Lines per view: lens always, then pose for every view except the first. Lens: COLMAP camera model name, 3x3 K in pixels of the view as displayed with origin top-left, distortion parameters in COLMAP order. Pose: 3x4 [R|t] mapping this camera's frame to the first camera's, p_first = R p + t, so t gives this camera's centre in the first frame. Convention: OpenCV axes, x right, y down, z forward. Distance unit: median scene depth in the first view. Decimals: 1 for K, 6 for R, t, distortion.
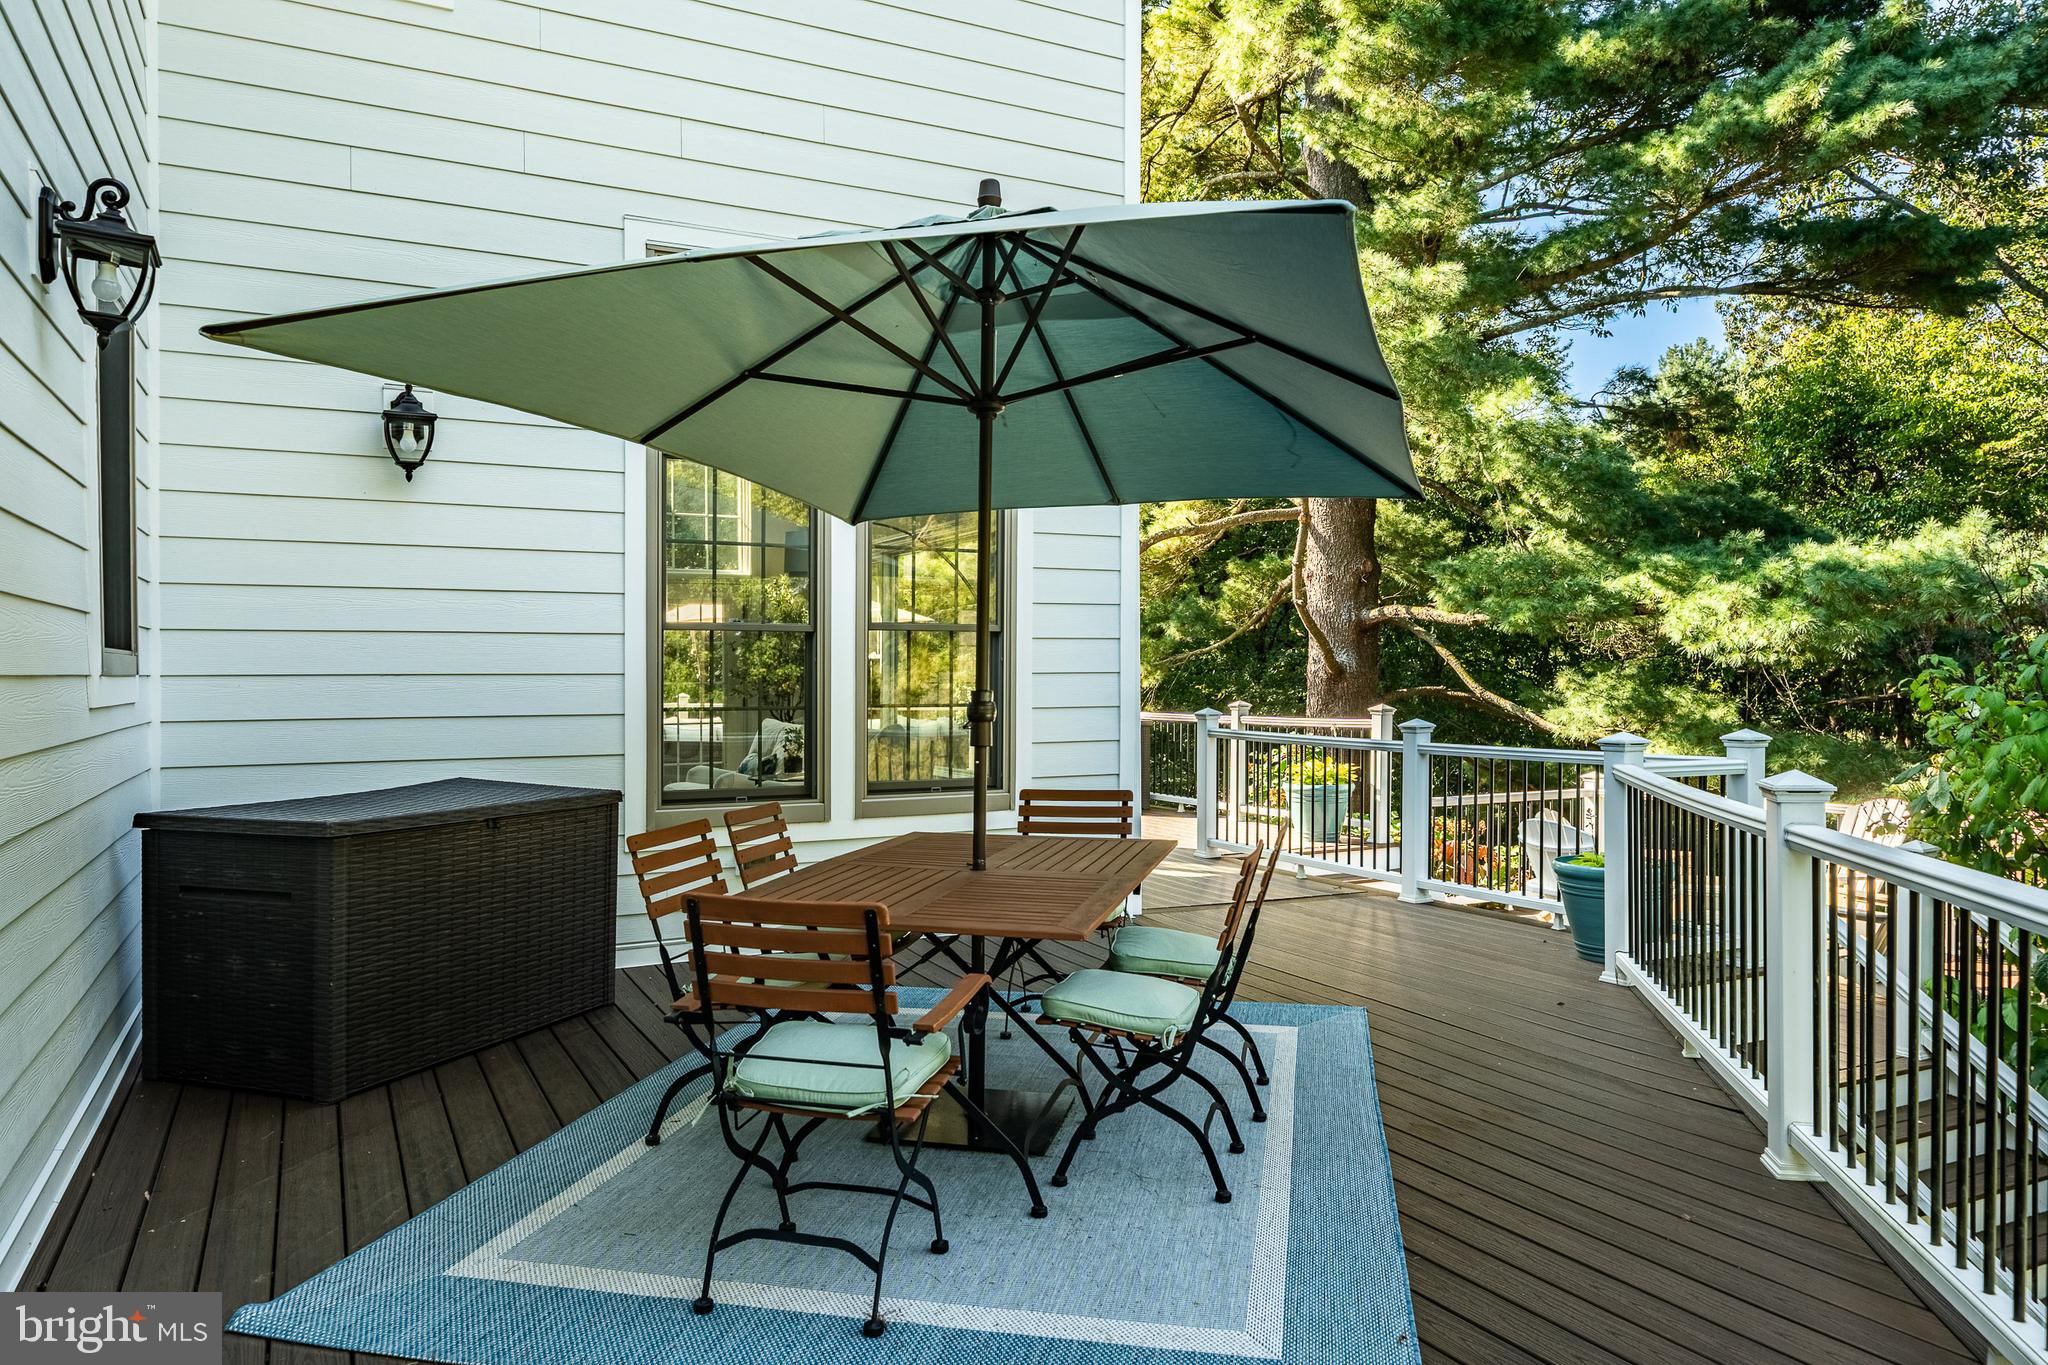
lens RADIAL K [[1399.2, 0, 1022.5], [0, 1399.2, 678.8], [0, 0, 1]] dist [0.004969, -0.009350]
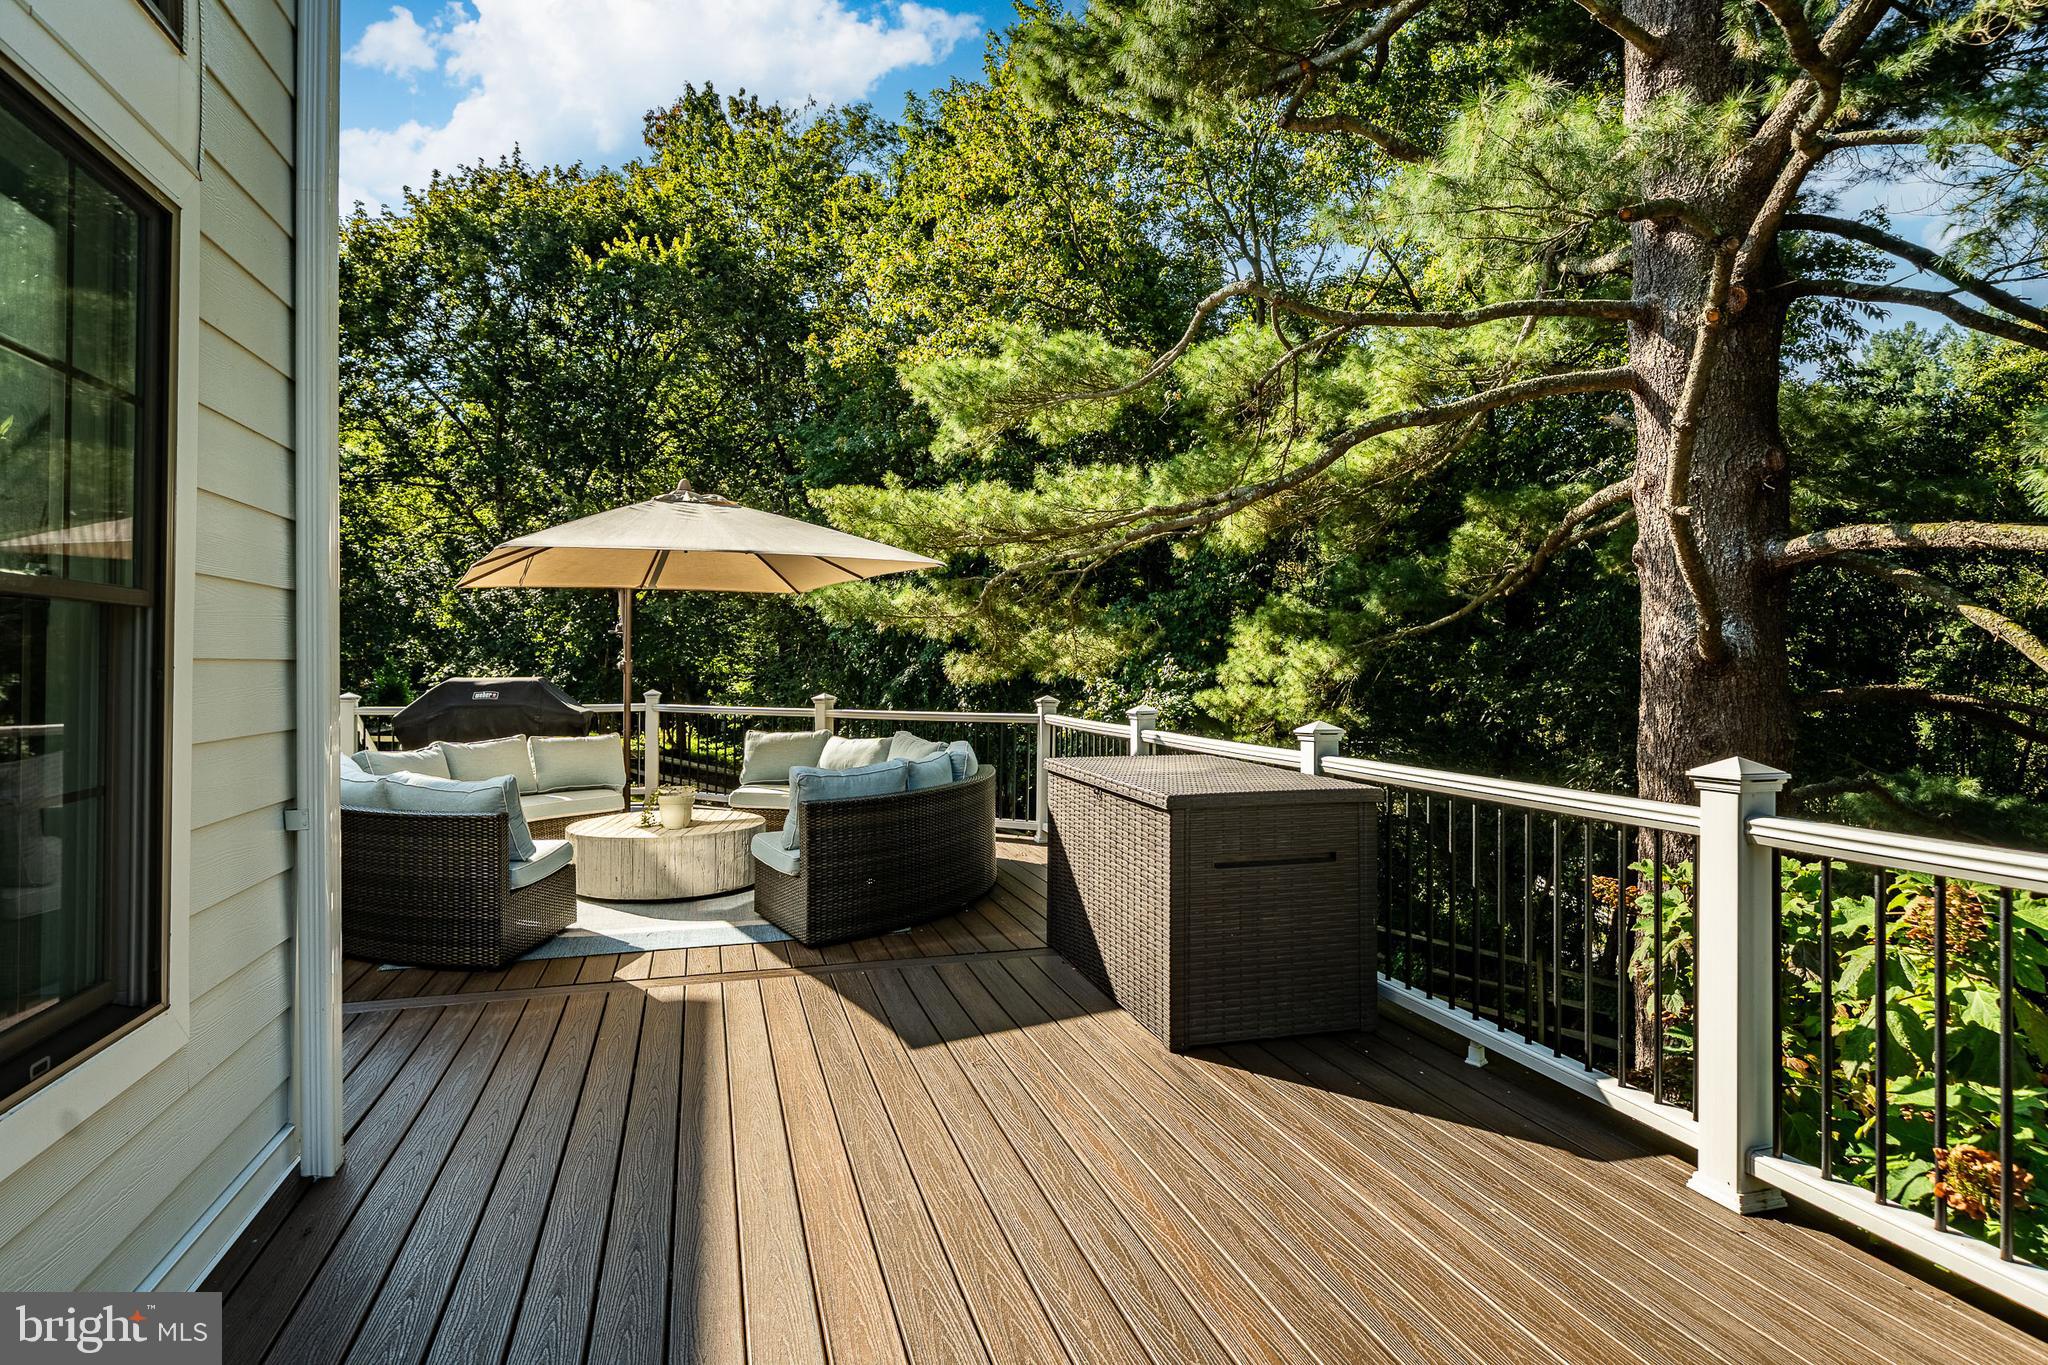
lens RADIAL K [[1067.1, 0, 1016.2], [0, 1067.1, 652.1], [0, 0, 1]] dist [0.002109, -0.000676]
pose [[0.980780, -0.002516, -0.195102, 0.043504], [0.000142, 0.999926, -0.012180, -0.002120], [0.195118, 0.011918, 0.980707, 0.573765]]
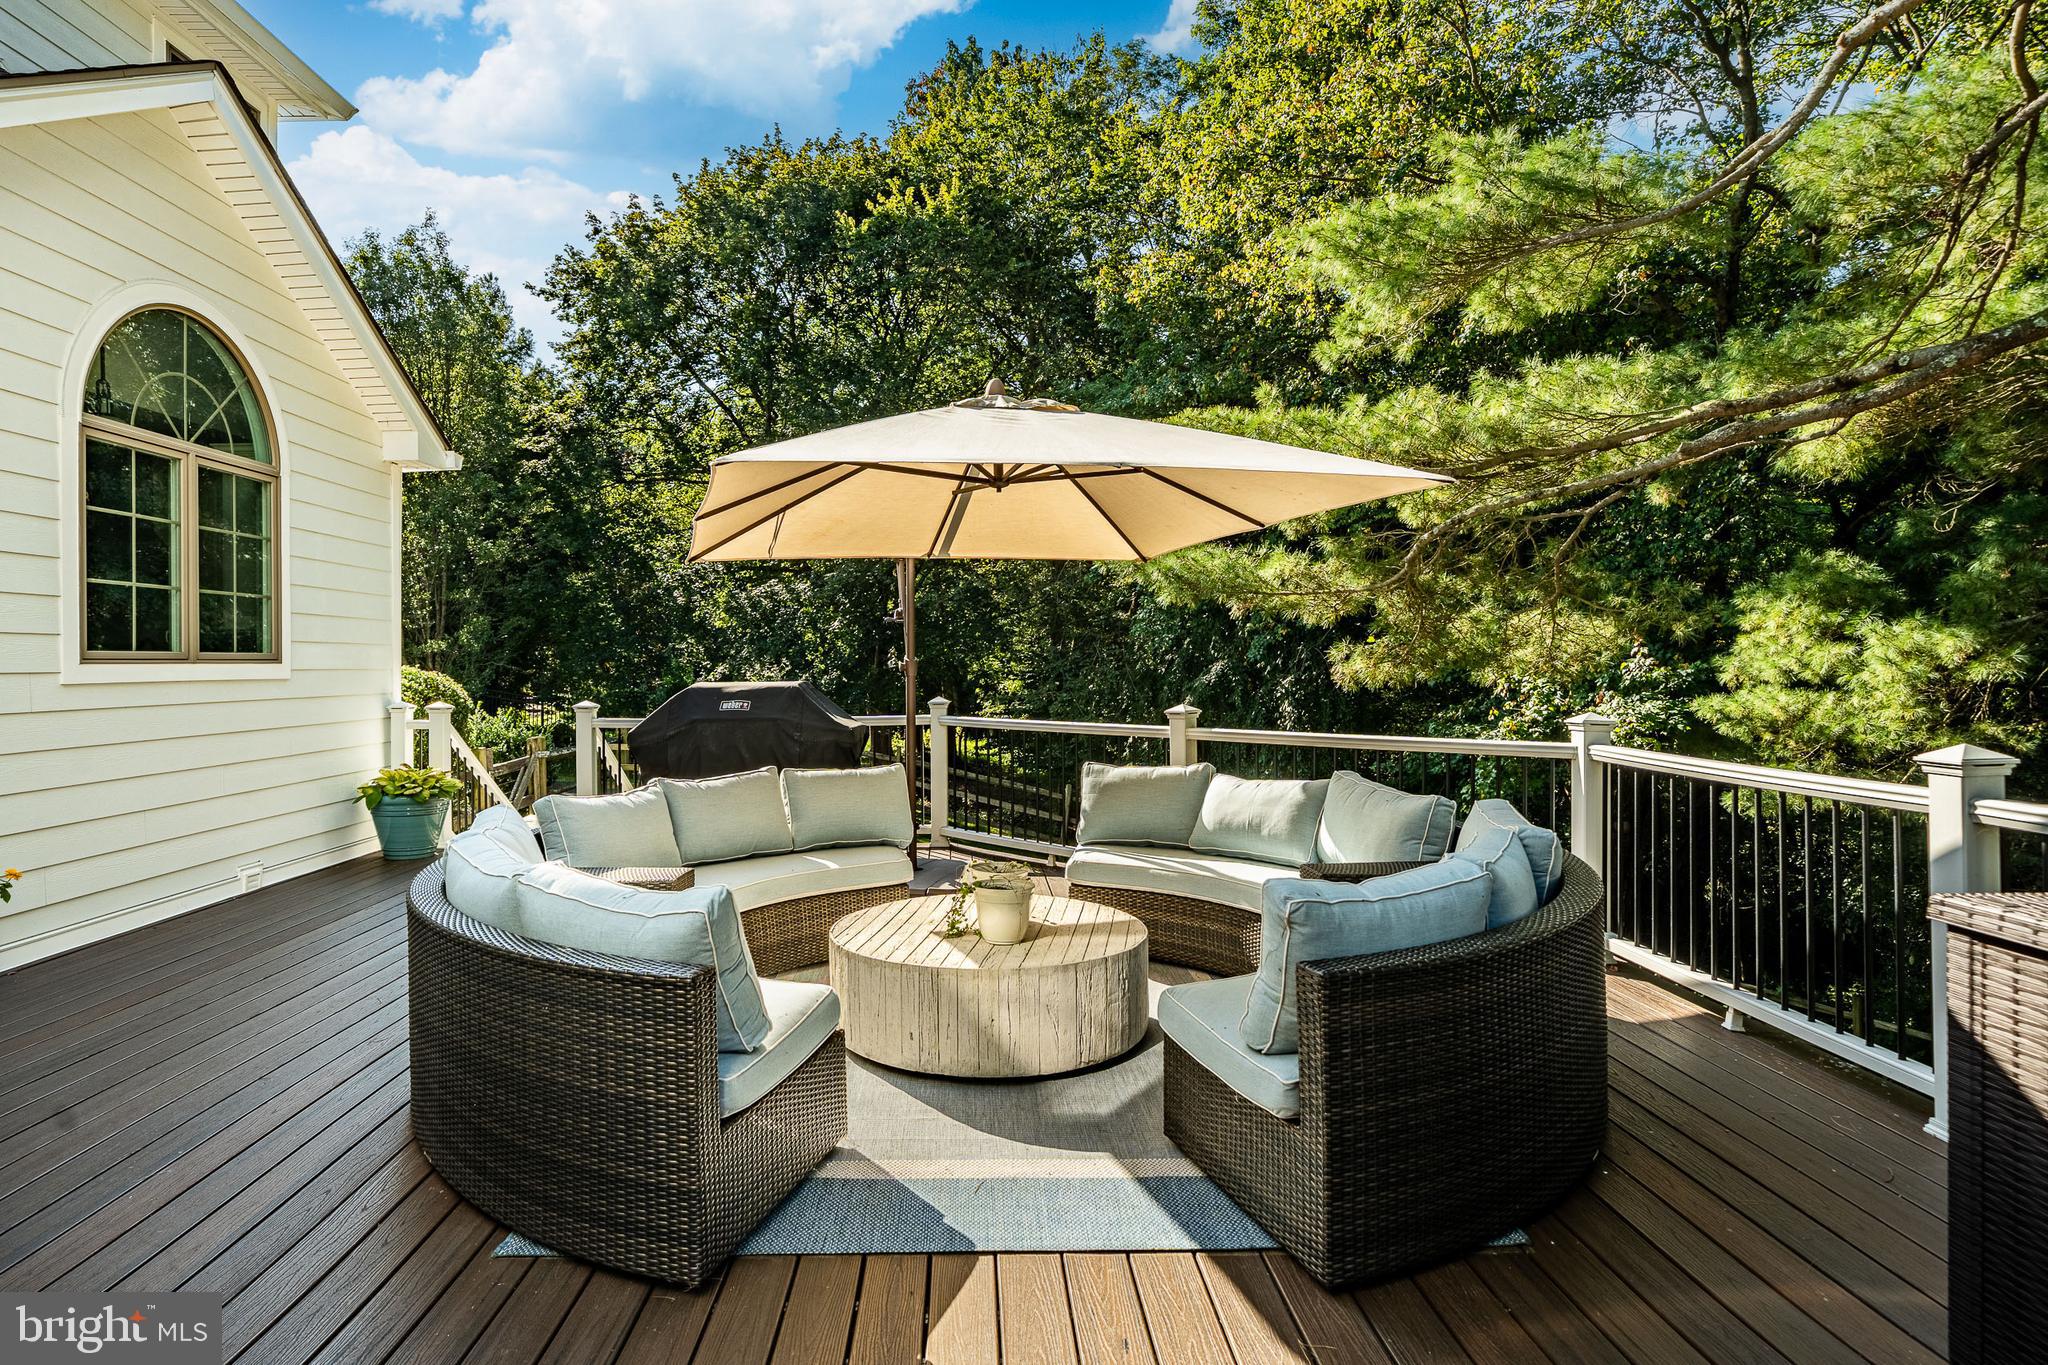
lens RADIAL K [[1067.1, 0, 1020.5], [0, 1067.1, 669.3], [0, 0, 1]] dist [0.002109, -0.000676]
pose [[0.910609, -0.004416, -0.413246, -0.064688], [0.007931, 0.999945, 0.006791, -0.002937], [0.413194, -0.009461, 0.910594, 0.738529]]
